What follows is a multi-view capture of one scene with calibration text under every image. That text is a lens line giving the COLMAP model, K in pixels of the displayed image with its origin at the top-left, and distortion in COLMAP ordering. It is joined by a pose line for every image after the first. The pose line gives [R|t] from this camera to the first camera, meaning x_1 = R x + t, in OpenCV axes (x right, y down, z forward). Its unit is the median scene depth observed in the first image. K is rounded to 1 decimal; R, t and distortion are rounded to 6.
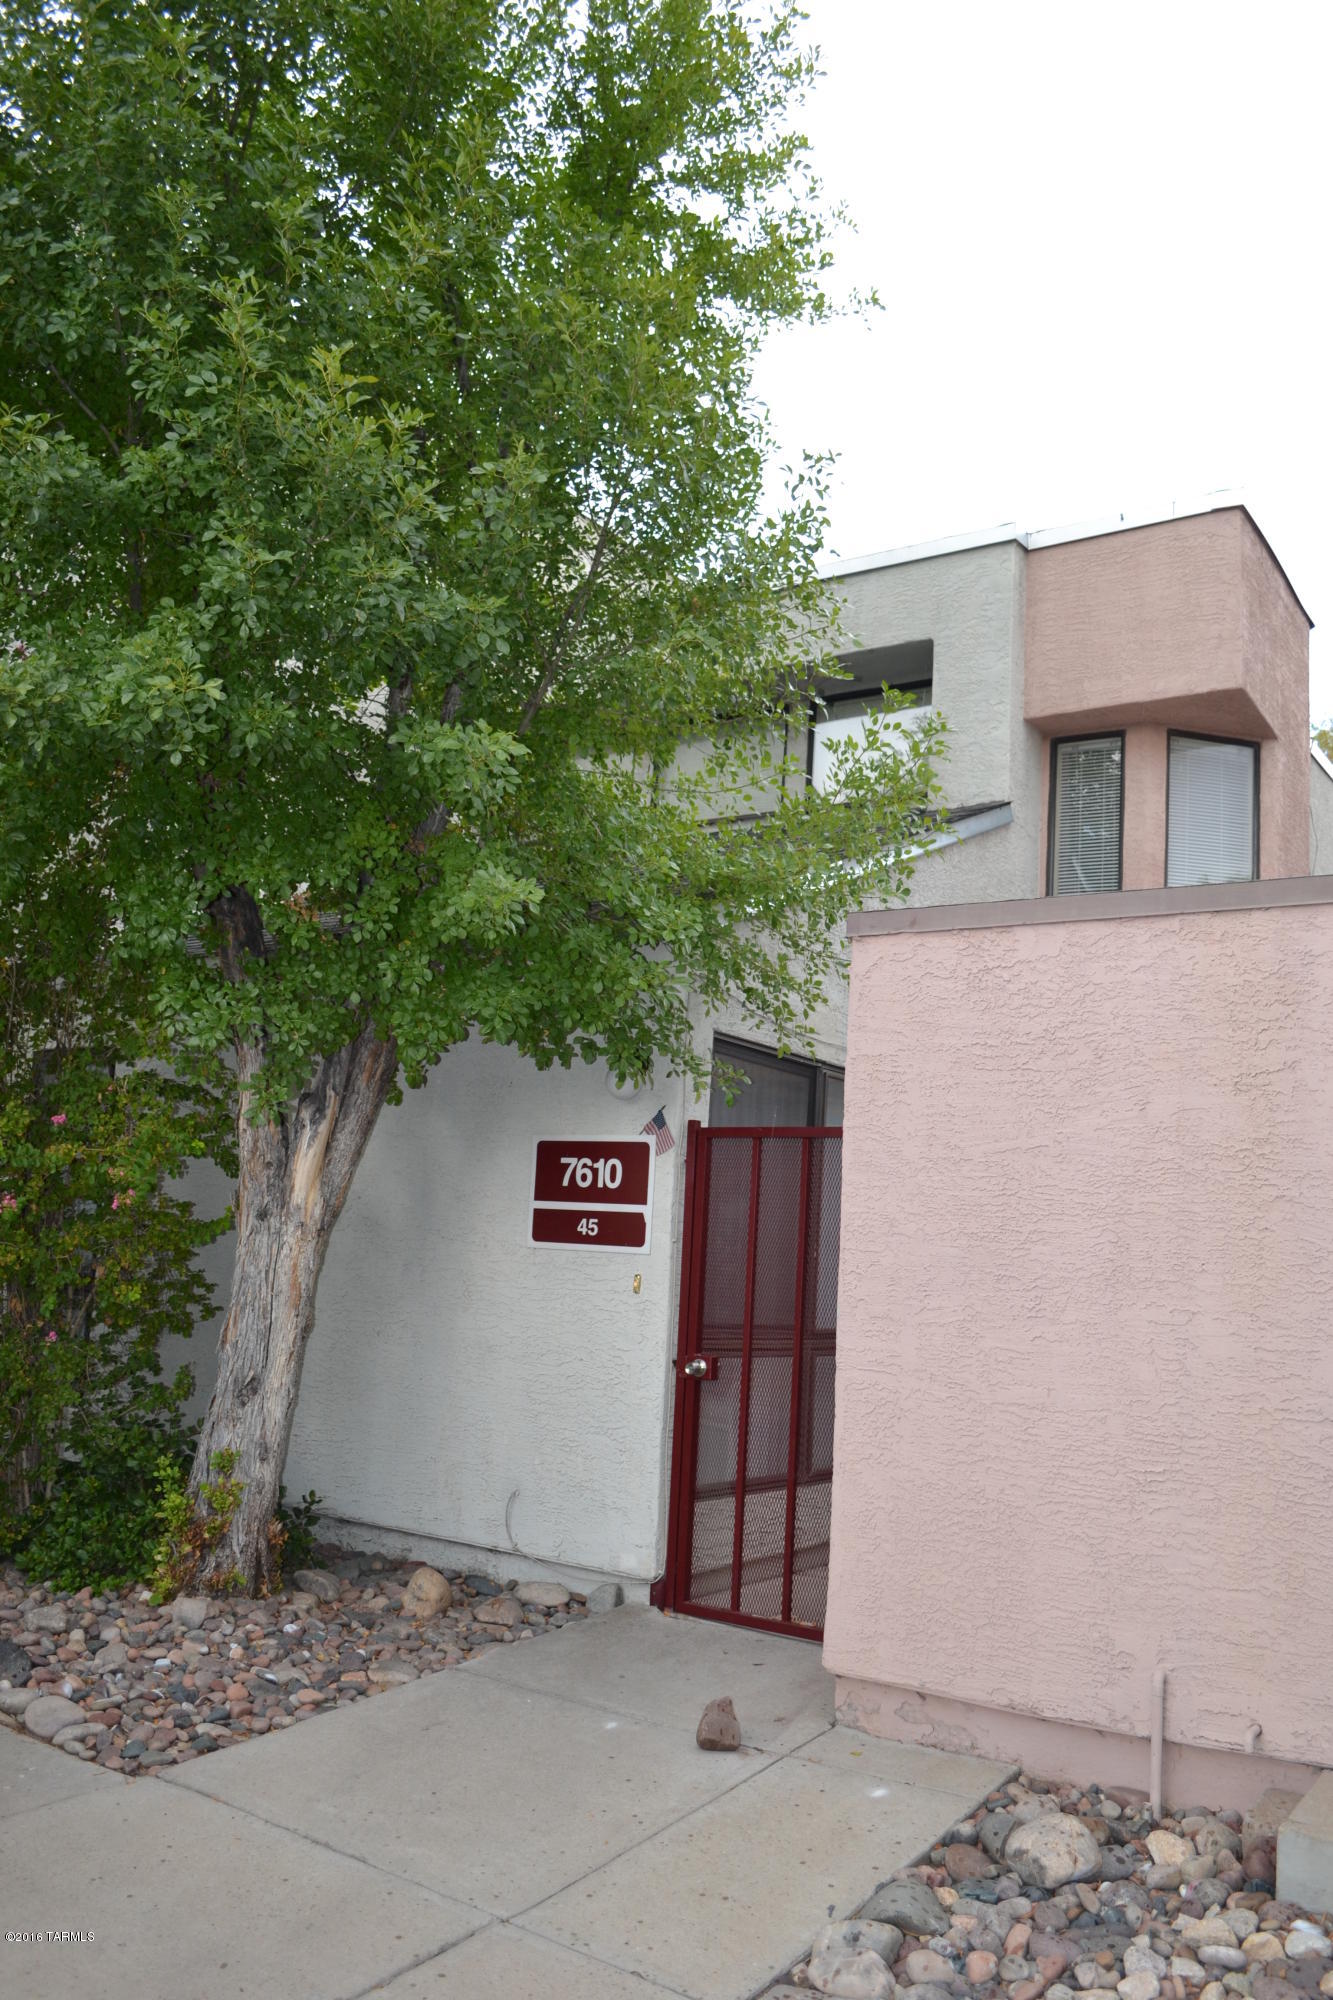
lens RADIAL K [[1610.5, 0, 673.0], [0, 1610.5, 1008.1], [0, 0, 1]] dist [-0.075579, 0.005860]
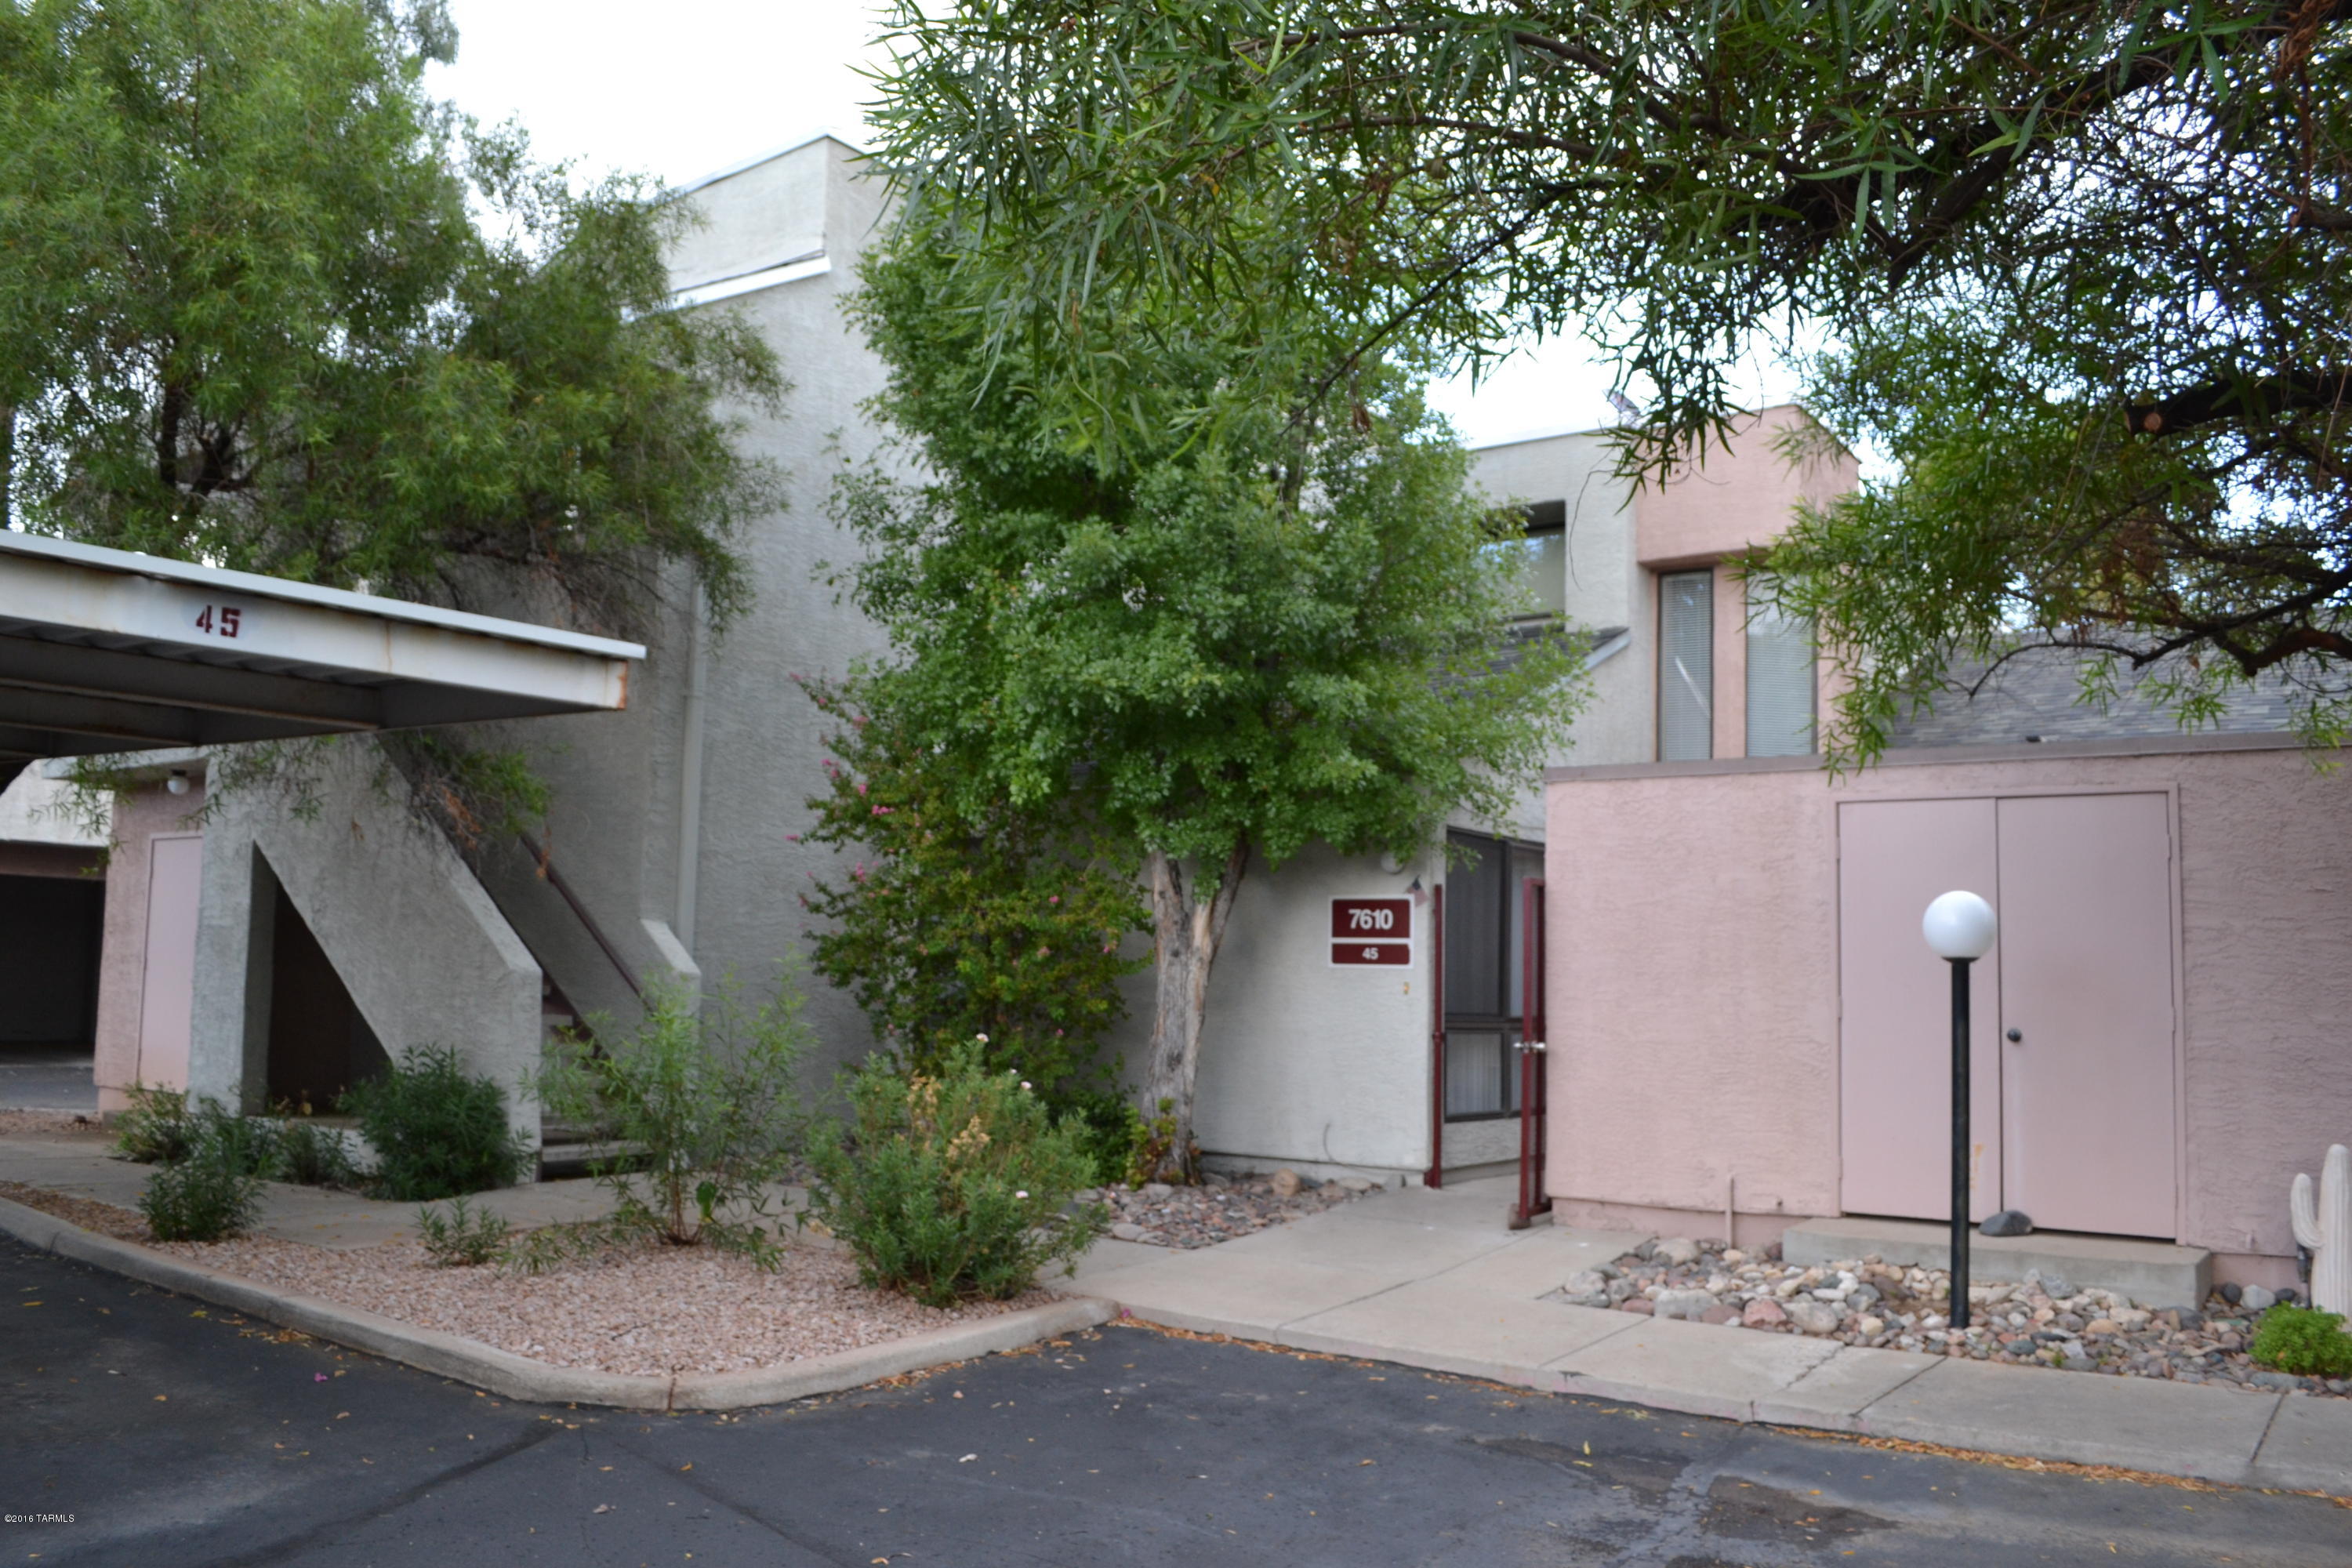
lens RADIAL K [[1893.9, 0, 1169.9], [0, 1893.9, 778.6], [0, 0, 1]] dist [-0.075579, 0.005860]
pose [[0.999012, -0.036573, -0.025231, -0.205368], [0.037690, 0.998260, 0.045340, -0.131704], [0.023529, -0.046247, 0.998653, -0.882186]]
